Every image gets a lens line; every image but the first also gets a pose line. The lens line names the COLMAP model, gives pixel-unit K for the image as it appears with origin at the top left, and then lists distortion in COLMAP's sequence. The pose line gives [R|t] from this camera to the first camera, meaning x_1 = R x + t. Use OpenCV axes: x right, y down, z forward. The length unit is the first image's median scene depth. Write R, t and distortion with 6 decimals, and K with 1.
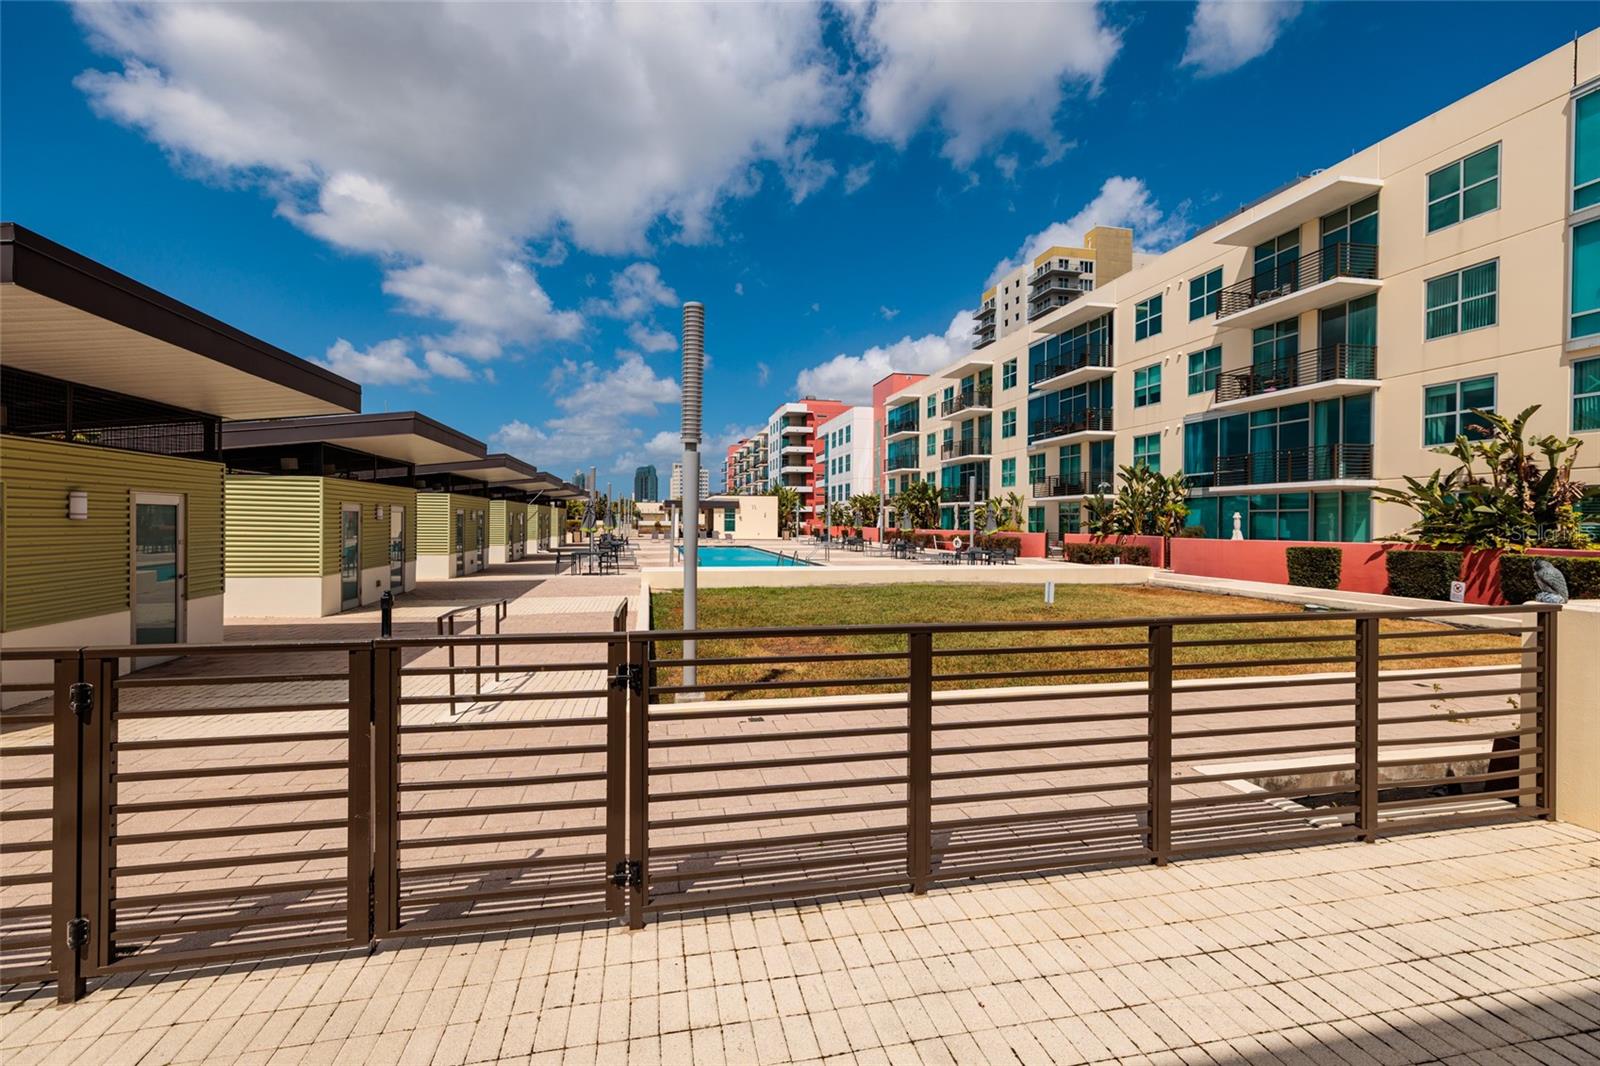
lens RADIAL K [[683.8, 0, 777.7], [0, 683.8, 525.7], [0, 0, 1]] dist [-0.004018, -0.000360]
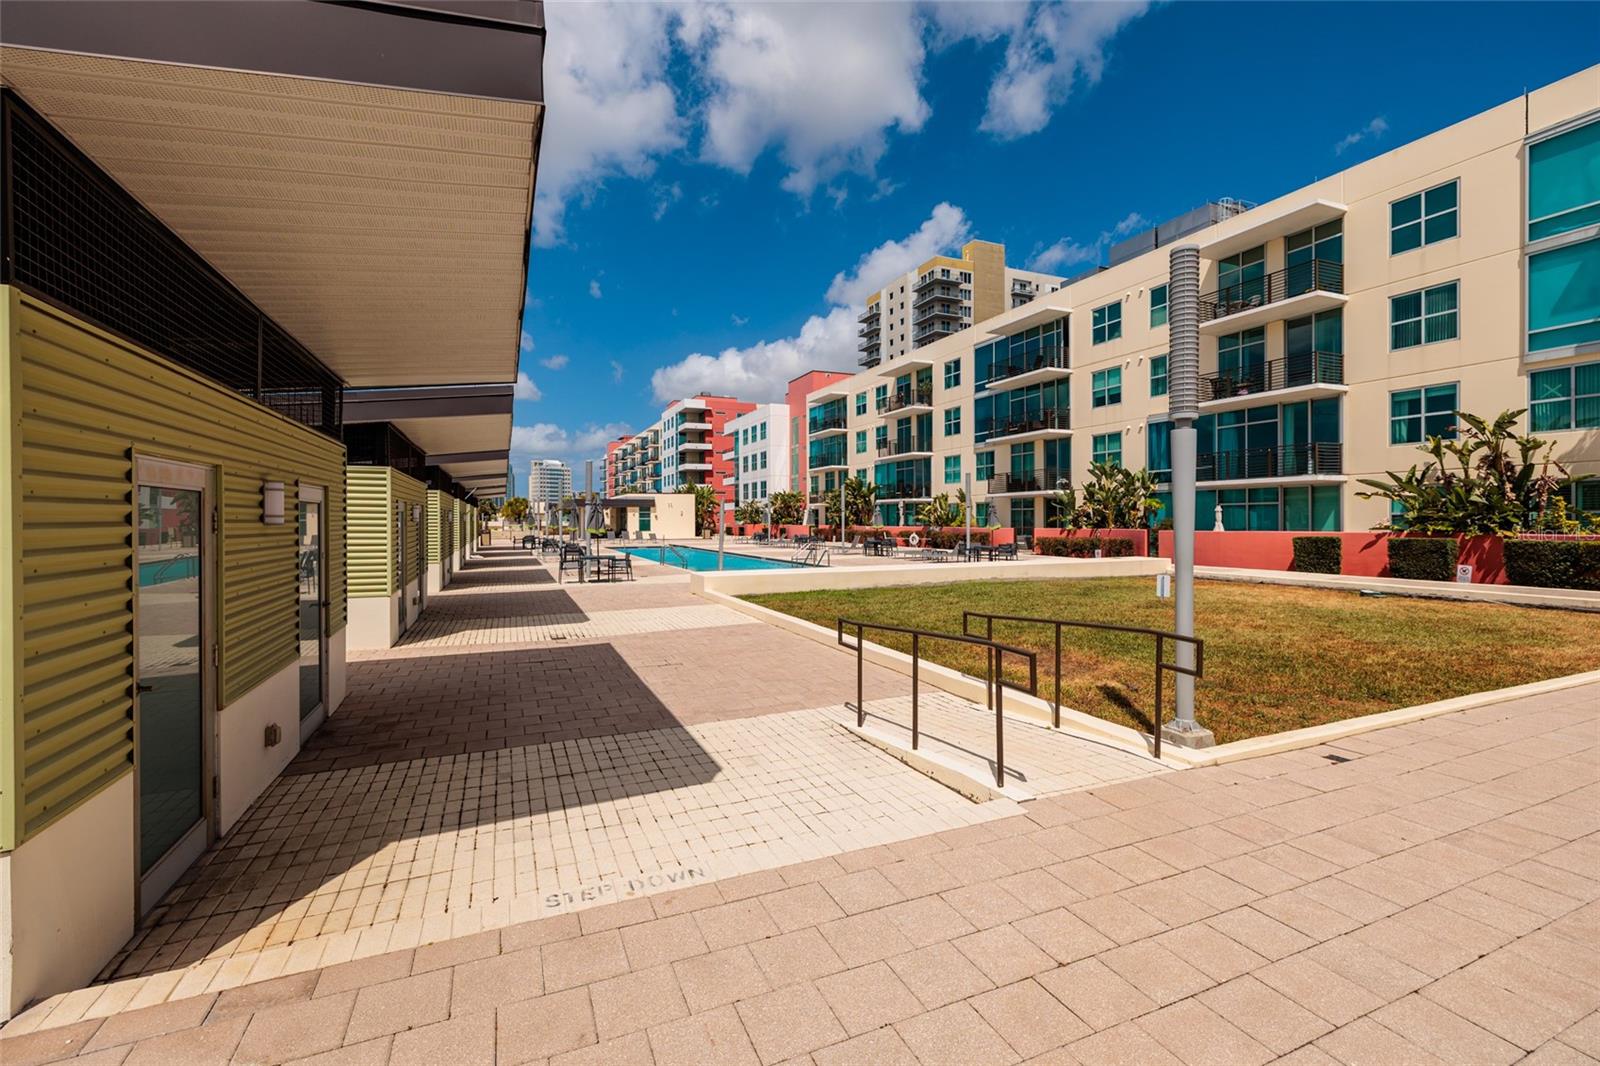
lens RADIAL K [[683.8, 0, 789.9], [0, 683.8, 522.0], [0, 0, 1]] dist [-0.004018, -0.000360]
pose [[0.979804, -0.012833, 0.199550, -0.199196], [0.013434, 0.999908, -0.001657, -0.001058], [-0.199510, 0.004304, 0.979886, 0.079291]]
